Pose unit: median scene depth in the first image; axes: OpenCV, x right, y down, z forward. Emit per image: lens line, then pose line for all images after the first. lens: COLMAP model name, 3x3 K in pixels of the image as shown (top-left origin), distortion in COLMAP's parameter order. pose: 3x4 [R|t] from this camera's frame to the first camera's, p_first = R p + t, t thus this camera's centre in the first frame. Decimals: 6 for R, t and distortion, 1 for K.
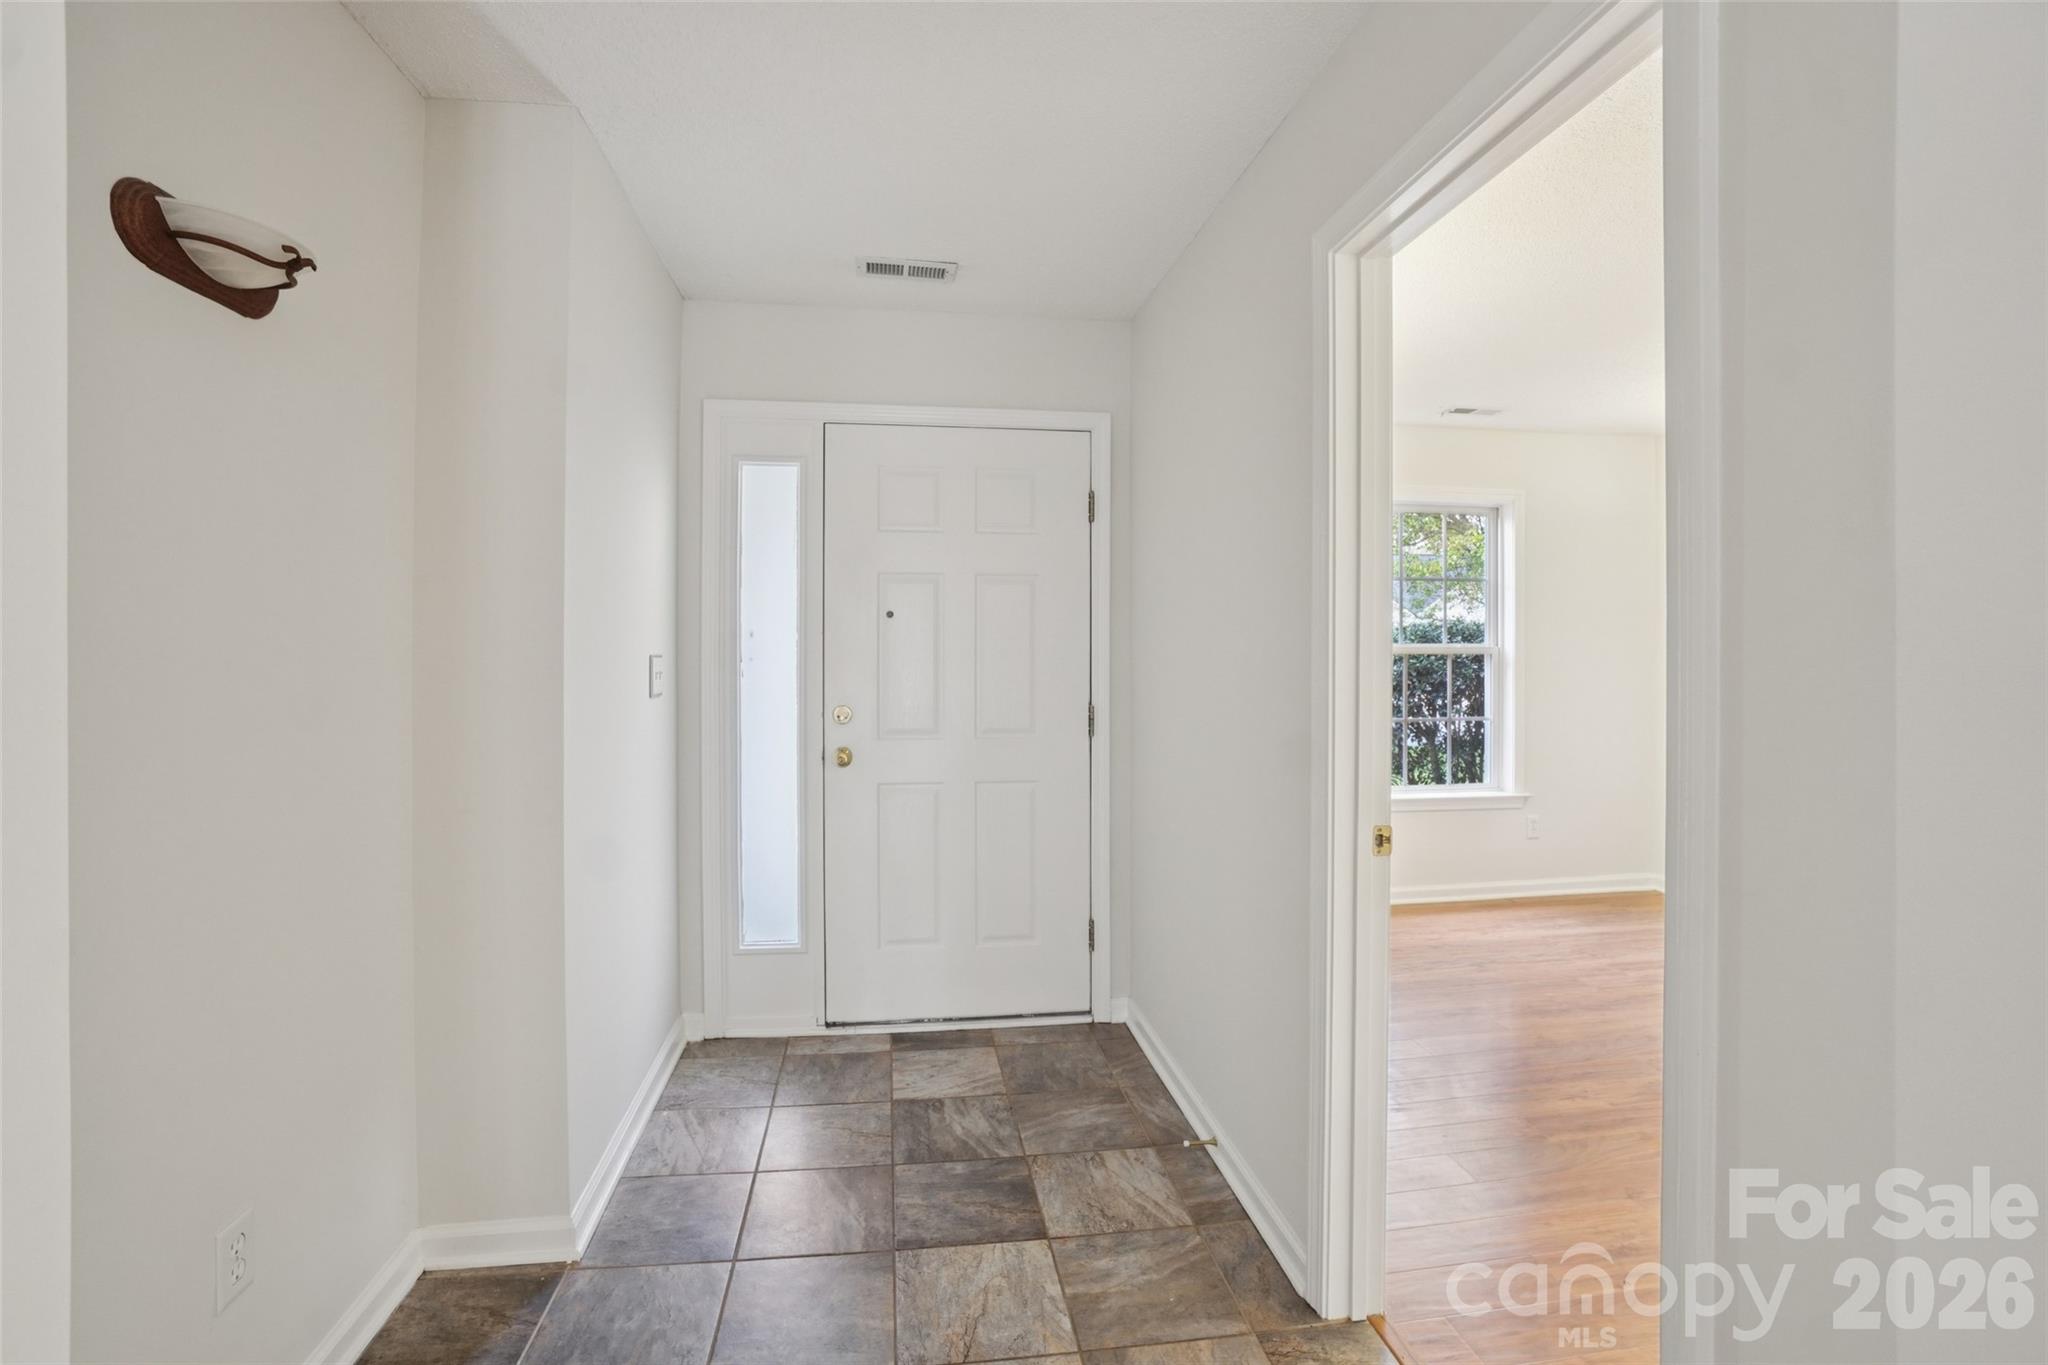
lens RADIAL K [[909.8, 0, 1020.4], [0, 909.8, 654.4], [0, 0, 1]] dist [-0.060470, 0.018351]
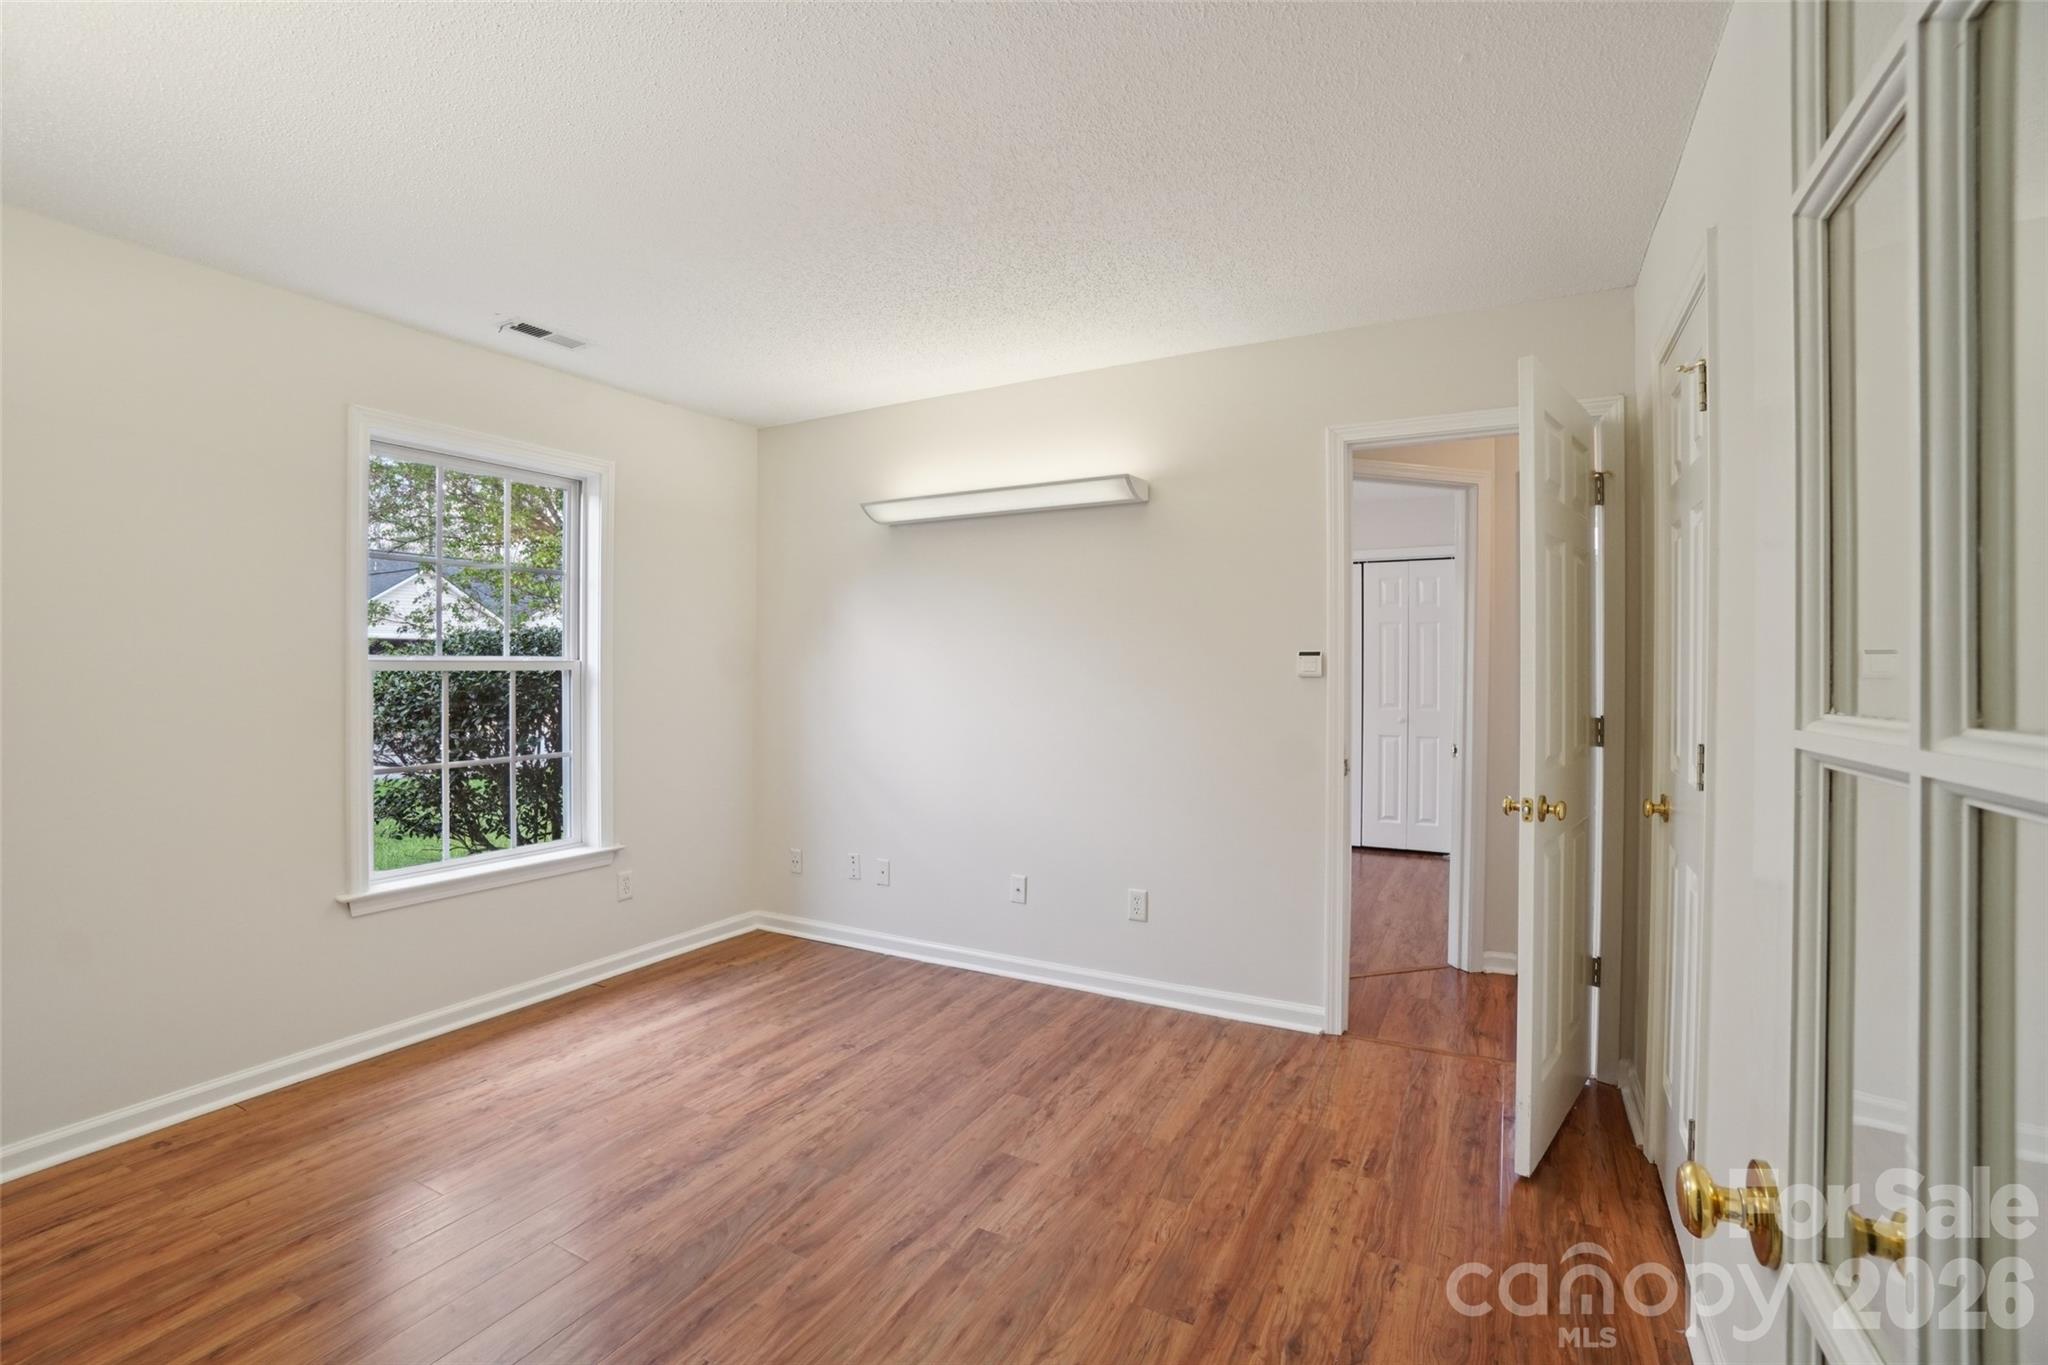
lens RADIAL K [[900.7, 0, 1015.8], [0, 900.7, 673.5], [0, 0, 1]] dist [-0.058509, 0.021150]
pose [[0.601291, -0.003204, 0.799024, 0.146632], [-0.000157, 0.999991, 0.004129, -0.000700], [-0.799030, -0.002608, 0.601285, 0.237295]]
